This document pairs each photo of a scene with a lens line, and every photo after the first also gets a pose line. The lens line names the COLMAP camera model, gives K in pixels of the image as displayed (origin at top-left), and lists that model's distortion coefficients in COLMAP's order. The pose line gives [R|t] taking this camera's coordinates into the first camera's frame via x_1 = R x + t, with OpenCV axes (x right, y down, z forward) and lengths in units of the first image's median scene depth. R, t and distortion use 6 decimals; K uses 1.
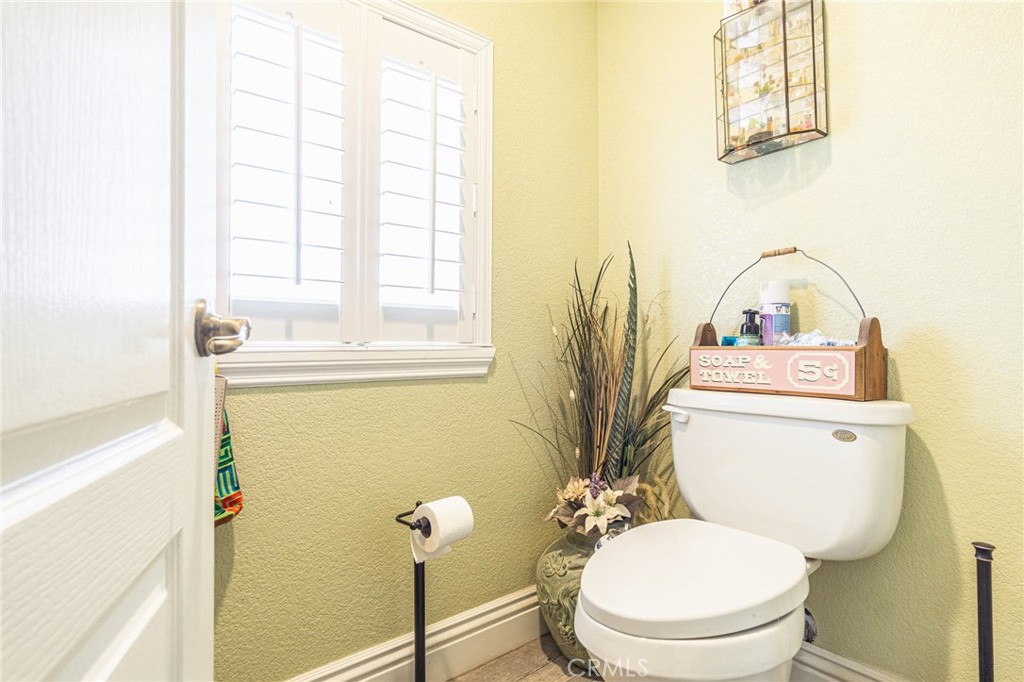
lens RADIAL K [[543.4, 0, 512.0], [0, 543.4, 341.0], [0, 0, 1]] dist [0.003726, 0.002358]
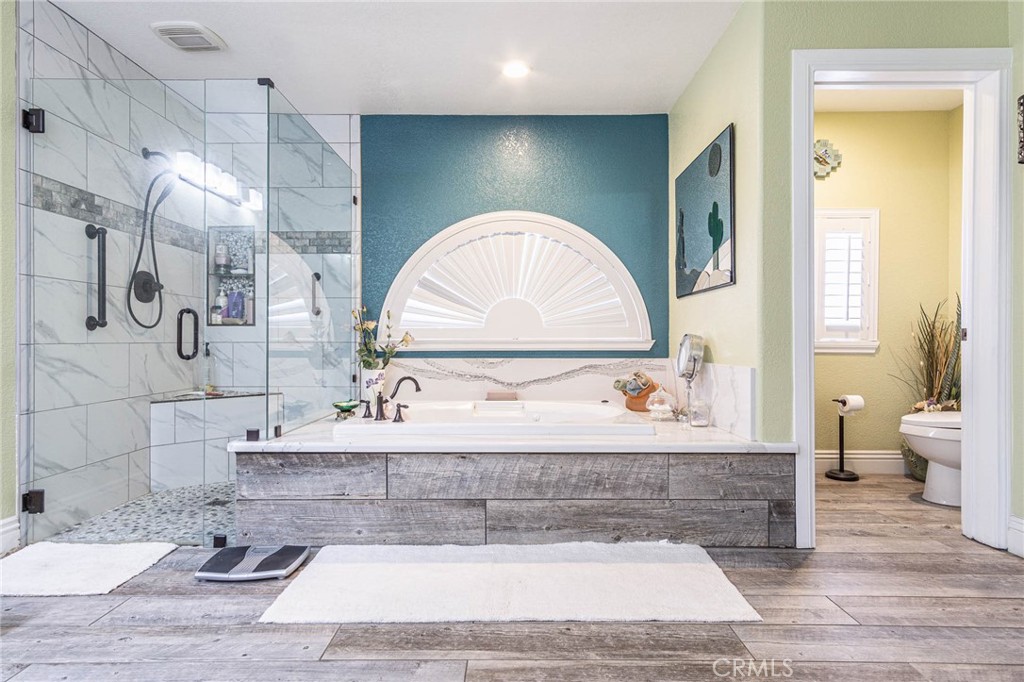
lens RADIAL K [[543.4, 0, 512.0], [0, 543.4, 341.0], [0, 0, 1]] dist [0.003726, 0.002358]
pose [[0.759495, 0.007245, -0.650473, 0.305283], [0.000159, 0.999936, 0.011323, -0.017299], [0.650514, -0.008703, 0.759445, -1.876826]]
